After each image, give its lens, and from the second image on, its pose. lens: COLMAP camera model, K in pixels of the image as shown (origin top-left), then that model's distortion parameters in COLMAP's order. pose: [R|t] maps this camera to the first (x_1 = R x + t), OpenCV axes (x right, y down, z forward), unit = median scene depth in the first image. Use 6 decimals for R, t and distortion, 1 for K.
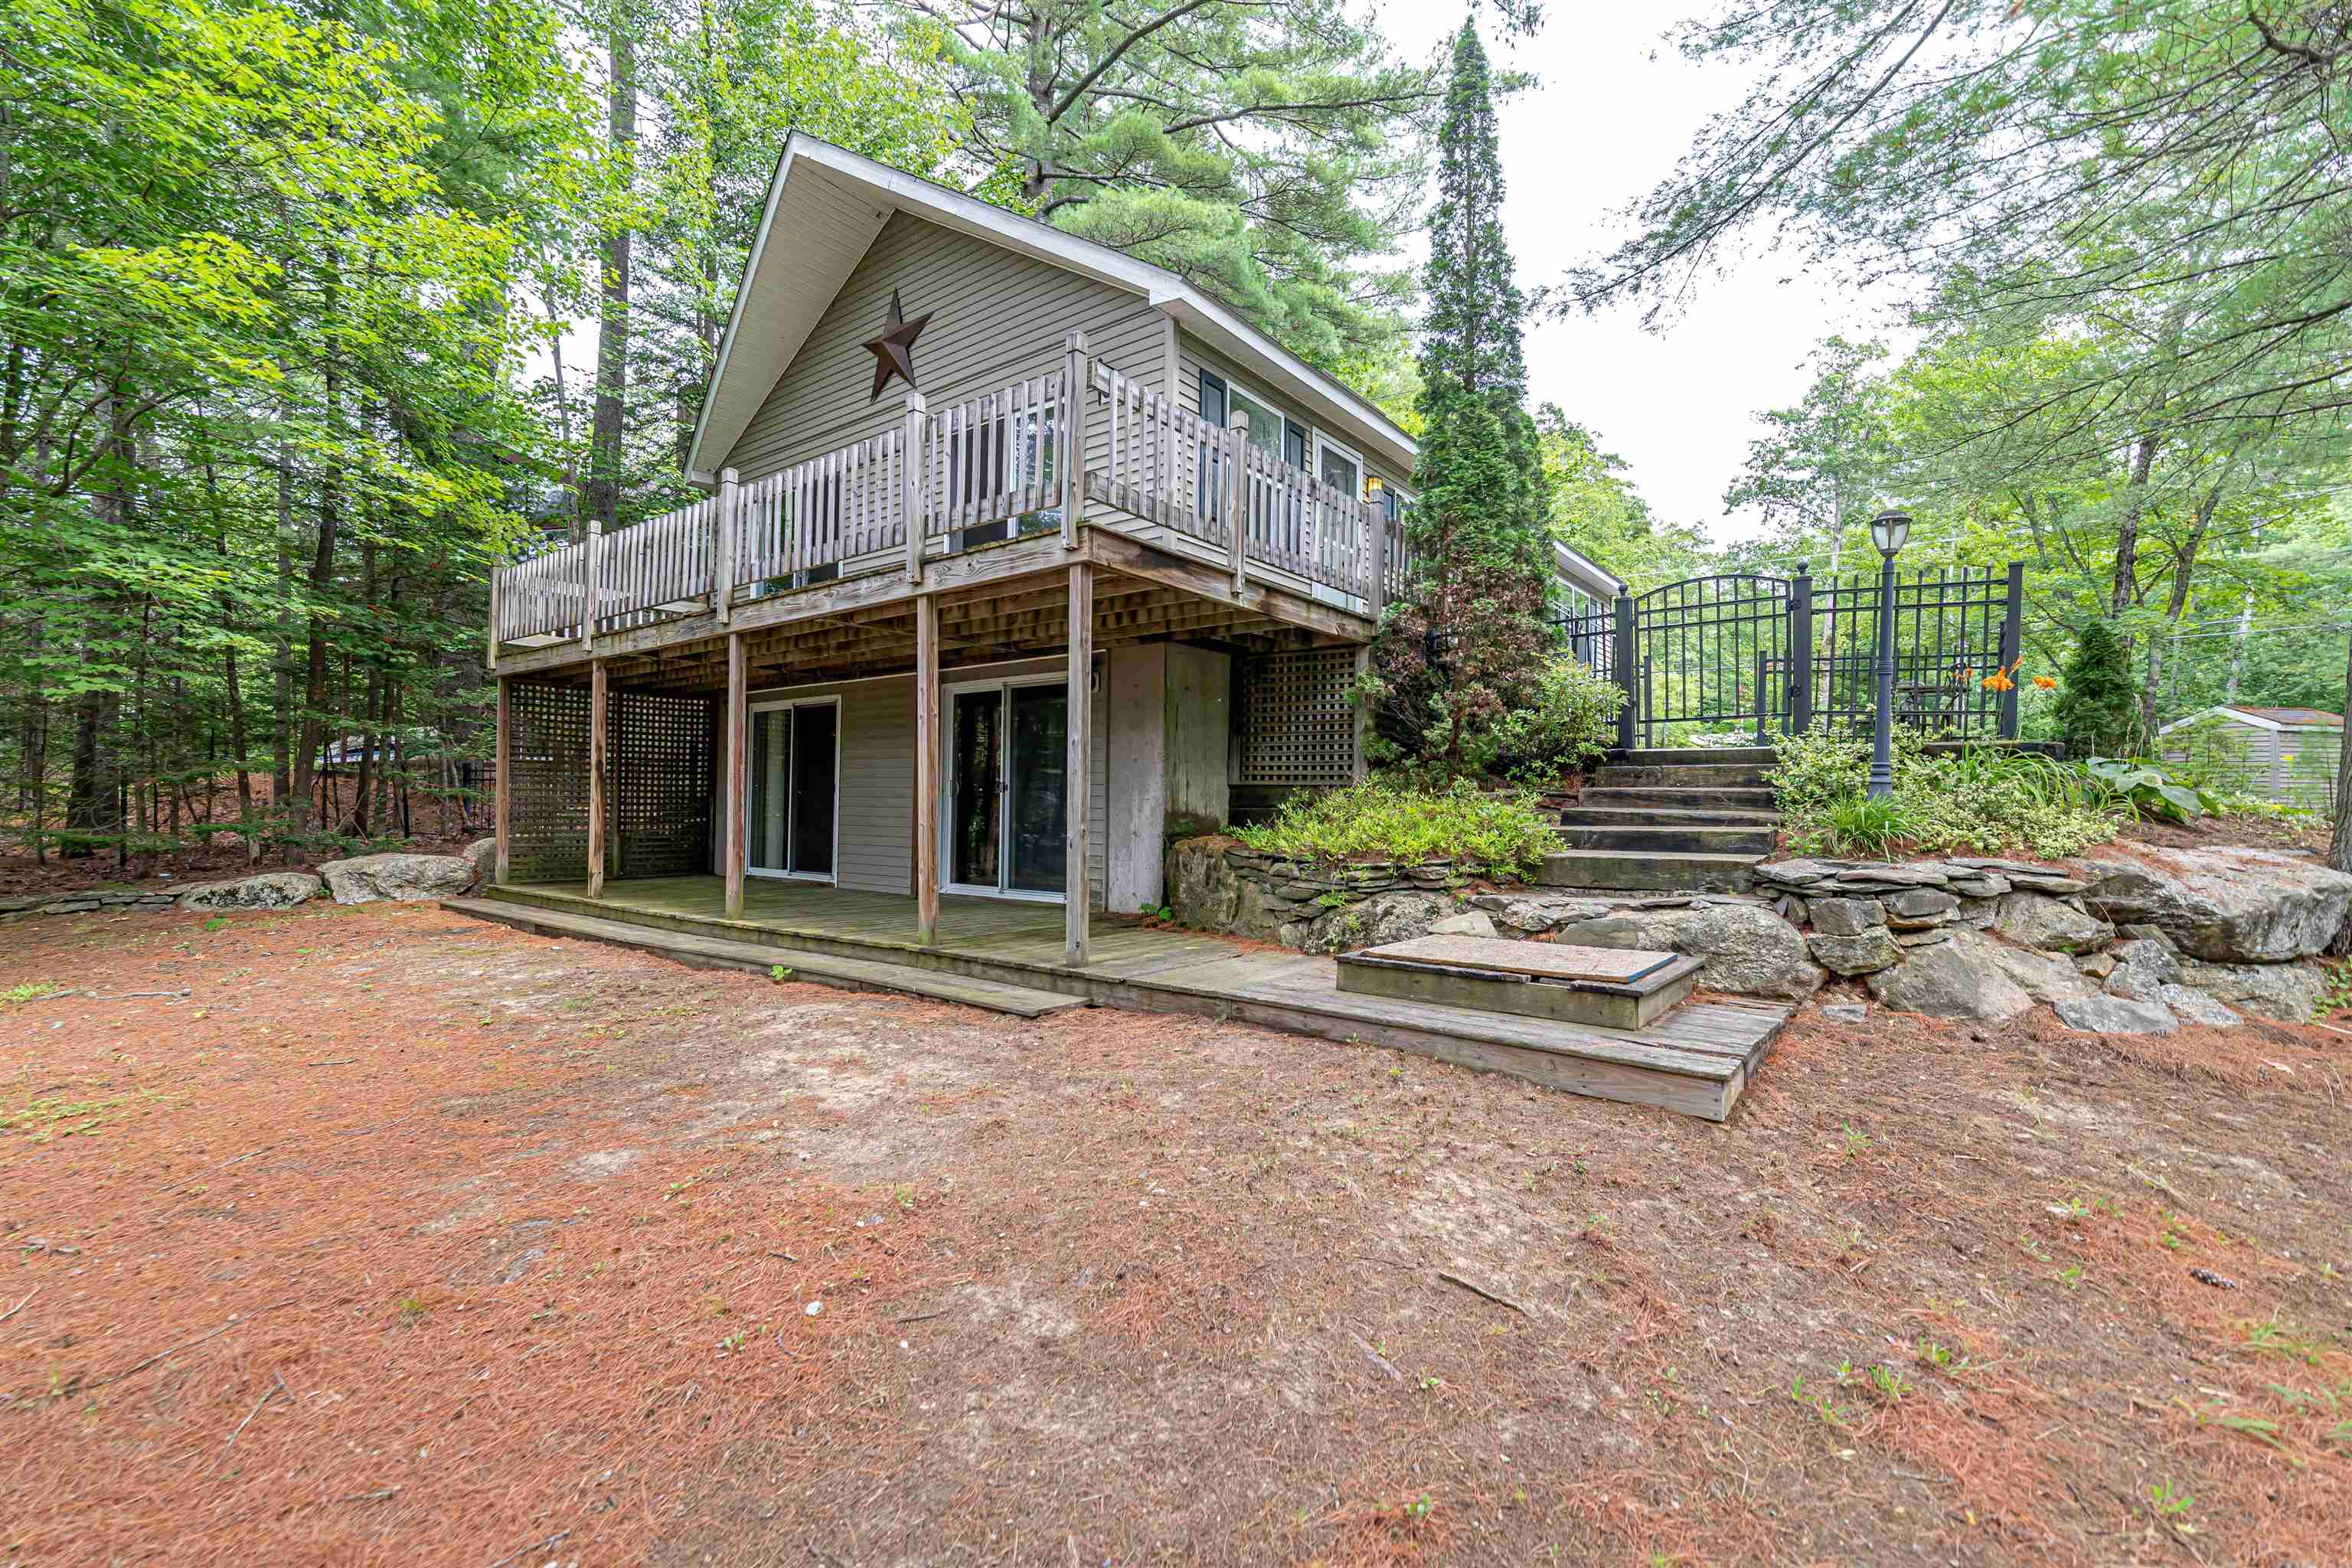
lens RADIAL K [[1011.6, 0, 1178.2], [0, 1011.6, 776.5], [0, 0, 1]] dist [0.000339, 0.000053]
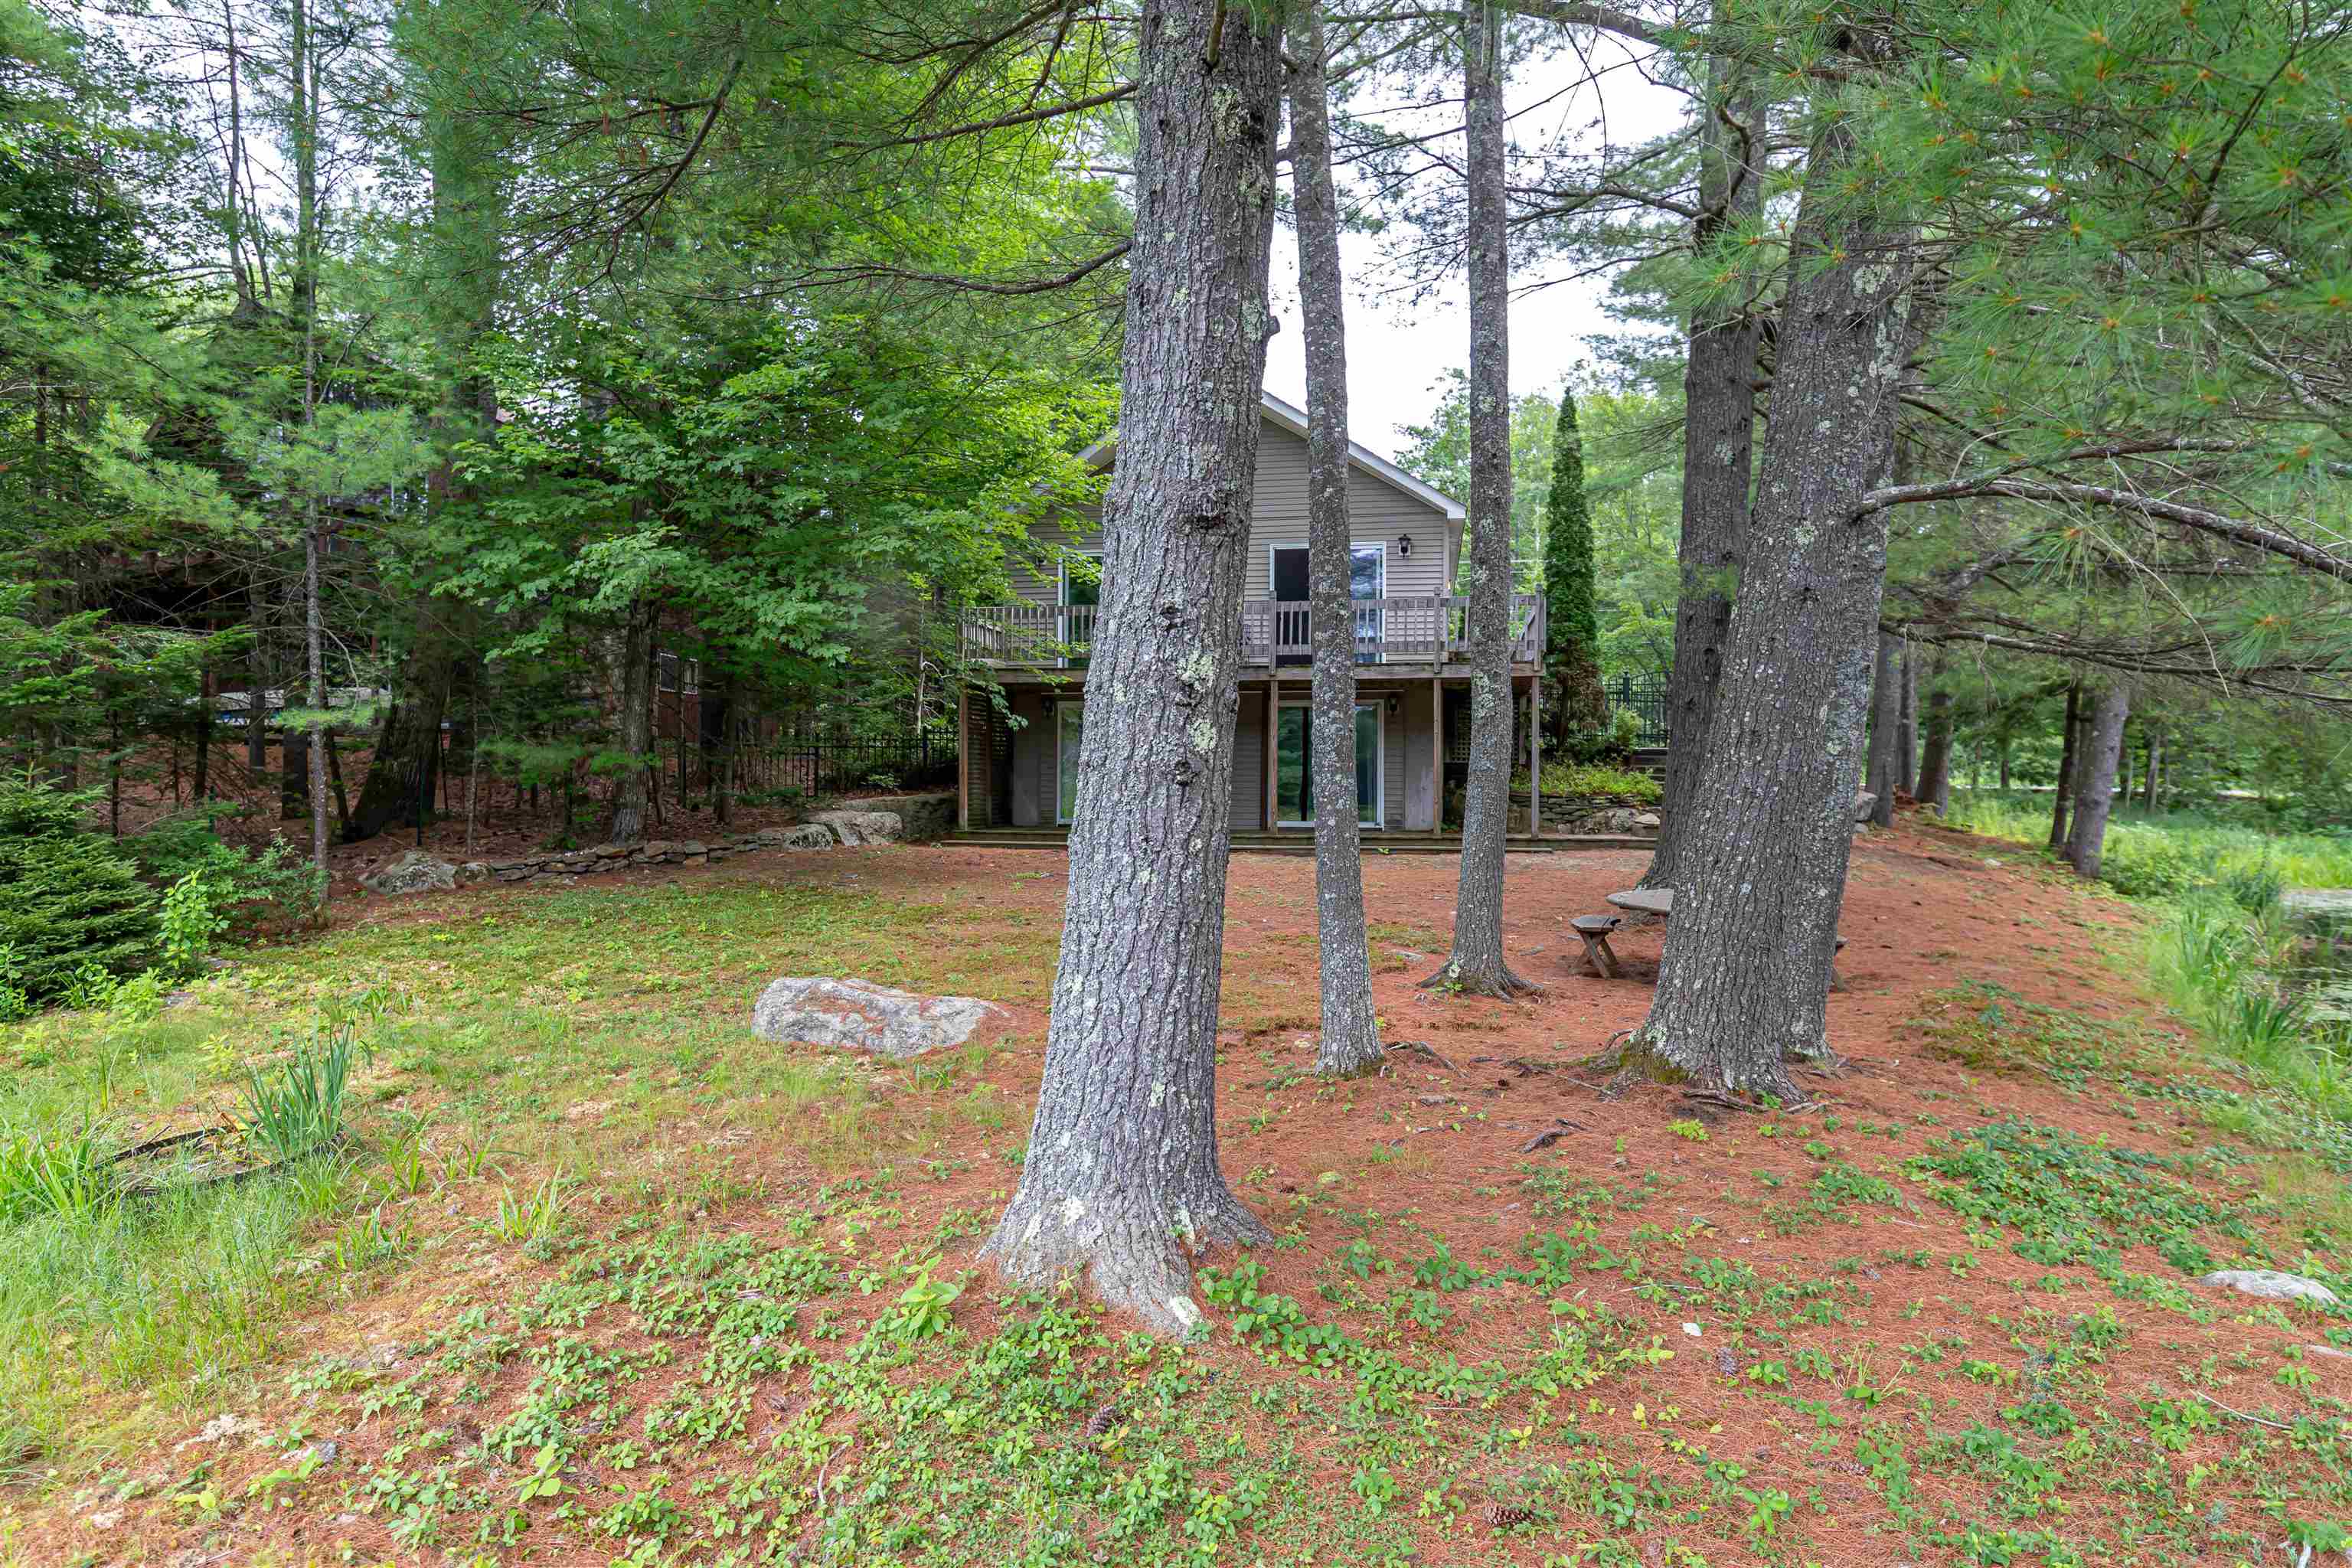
lens RADIAL K [[1351.0, 0, 1178.5], [0, 1351.0, 737.3], [0, 0, 1]] dist [-0.000864, 0.001049]
pose [[0.885046, 0.012782, 0.465328, -2.160419], [-0.012643, 0.999914, -0.003418, -0.032949], [-0.465332, -0.002858, 0.885132, -1.365882]]
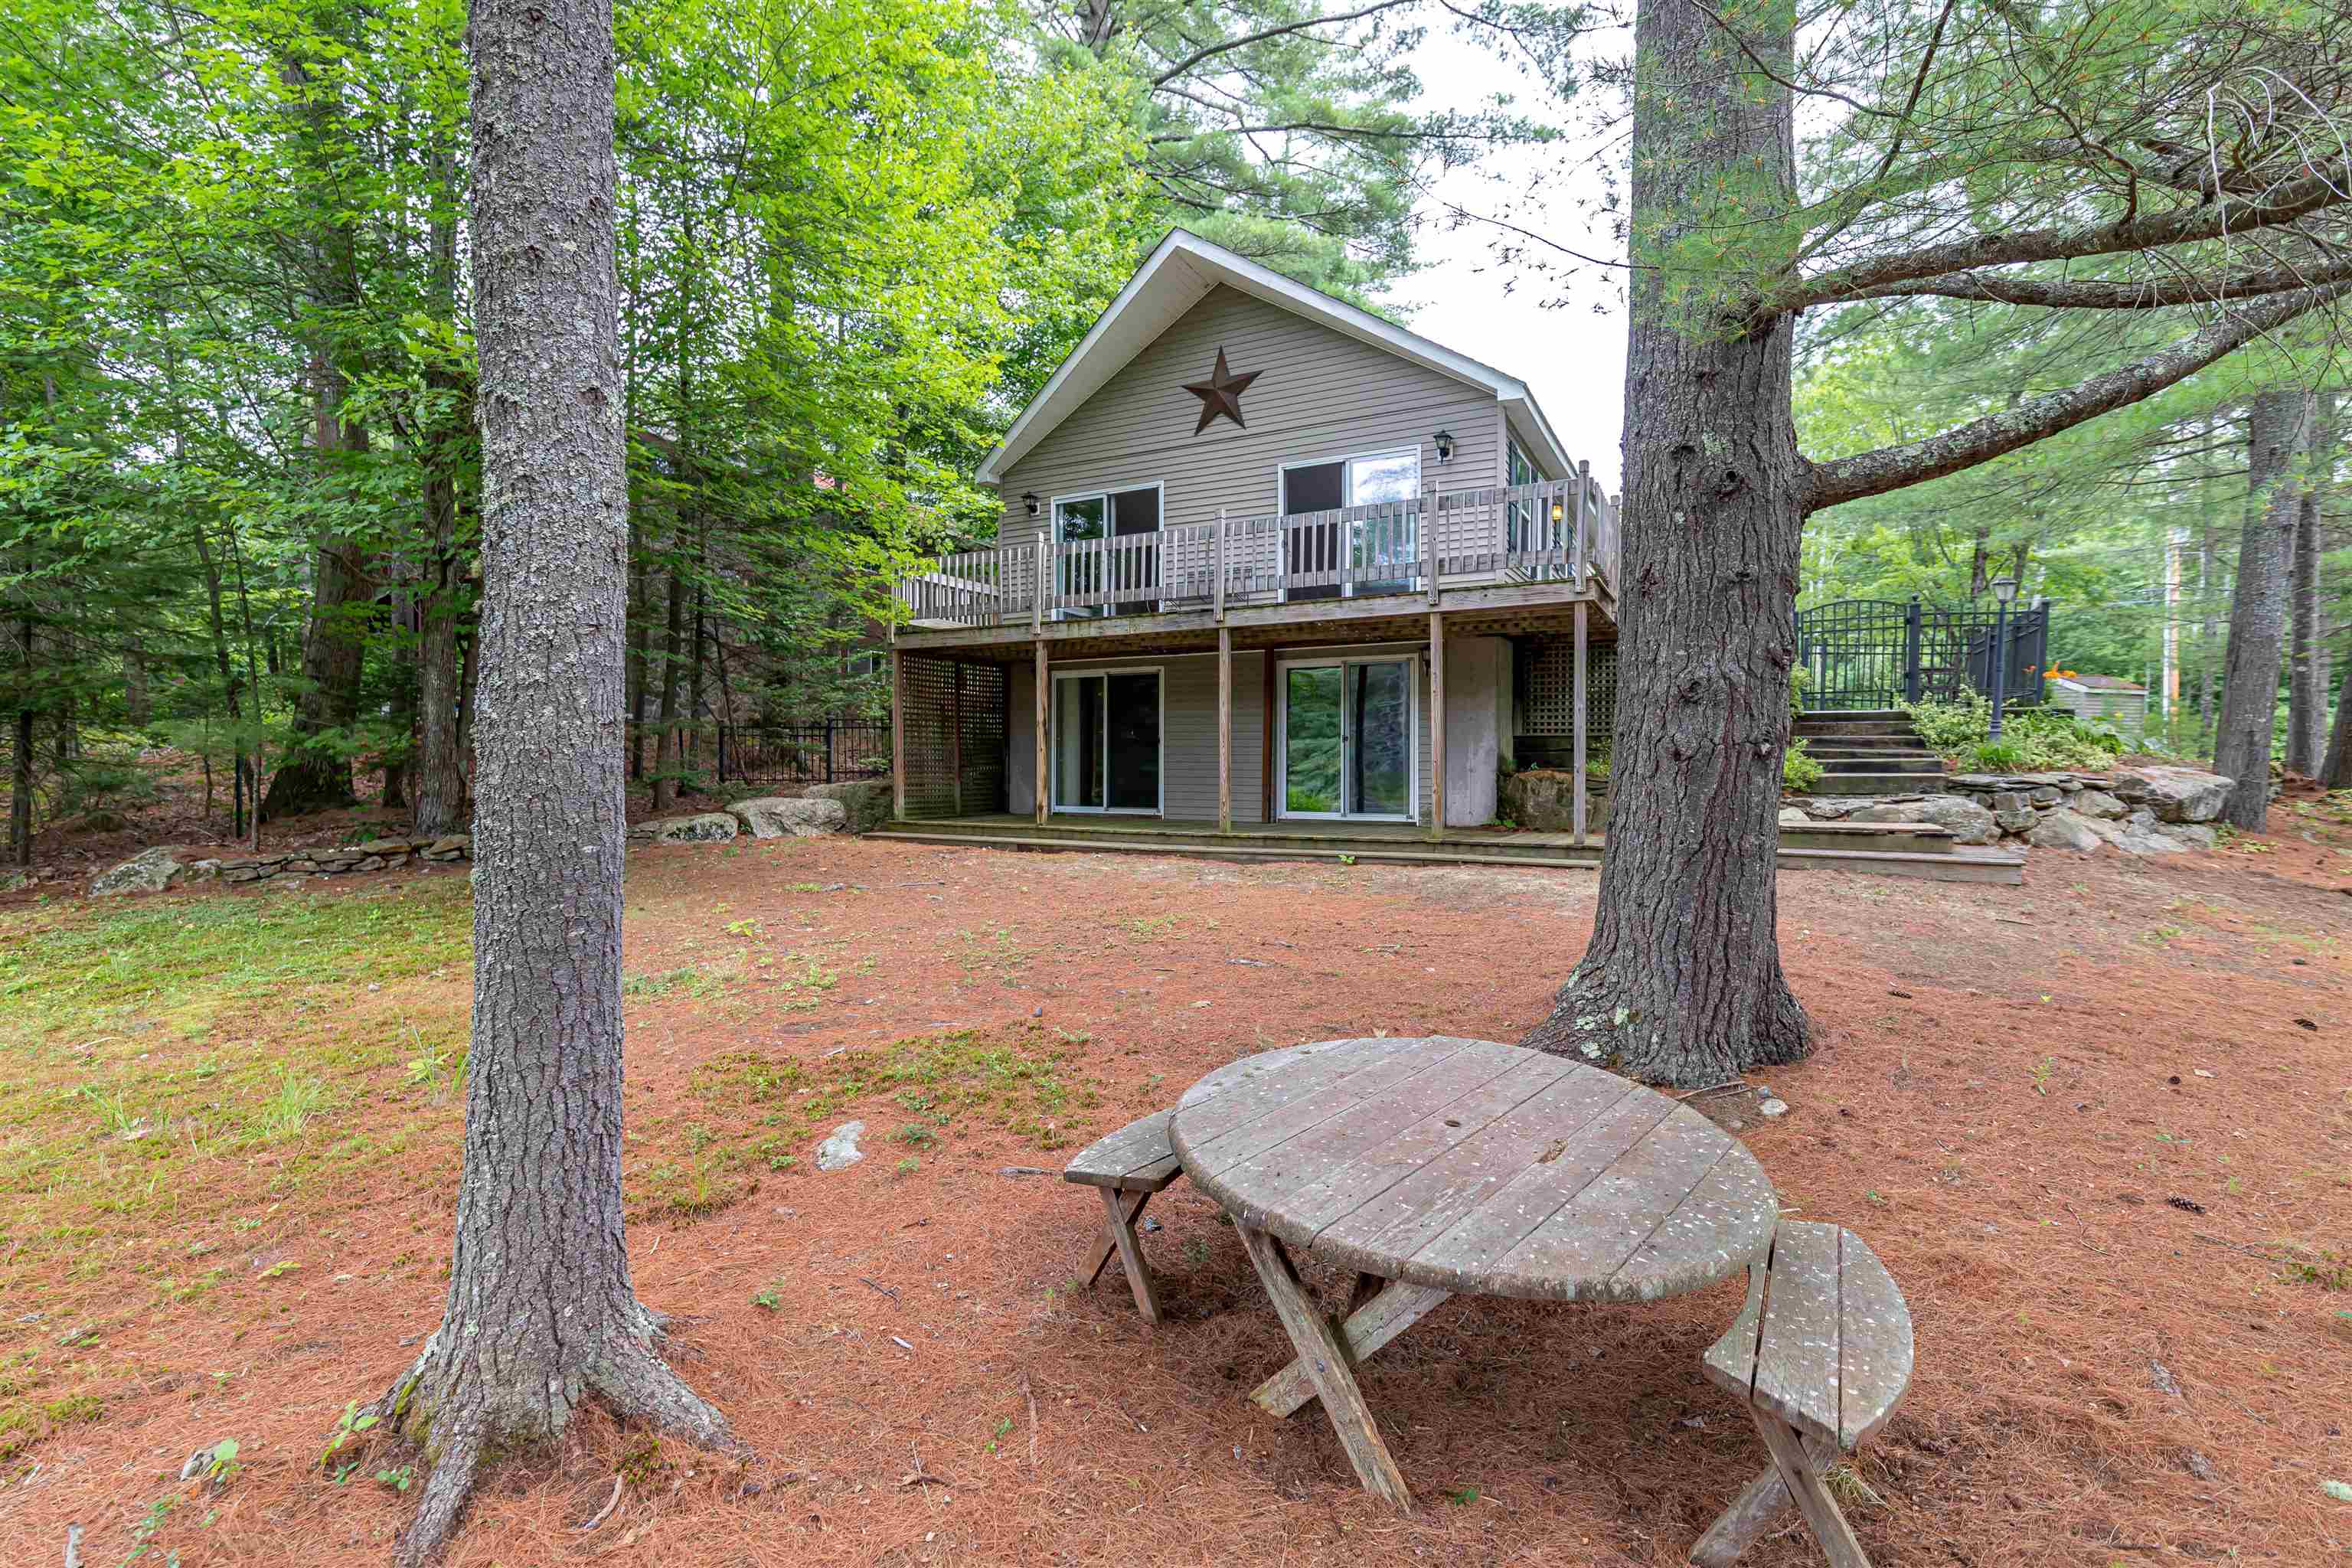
lens RADIAL K [[1079.4, 0, 1170.3], [0, 1079.4, 769.6], [0, 0, 1]] dist [0.000442, 0.000968]
pose [[0.986846, -0.008688, 0.161431, -0.935562], [0.002933, 0.999353, 0.035852, -0.000198], [-0.161638, -0.034907, 0.986233, -0.569981]]
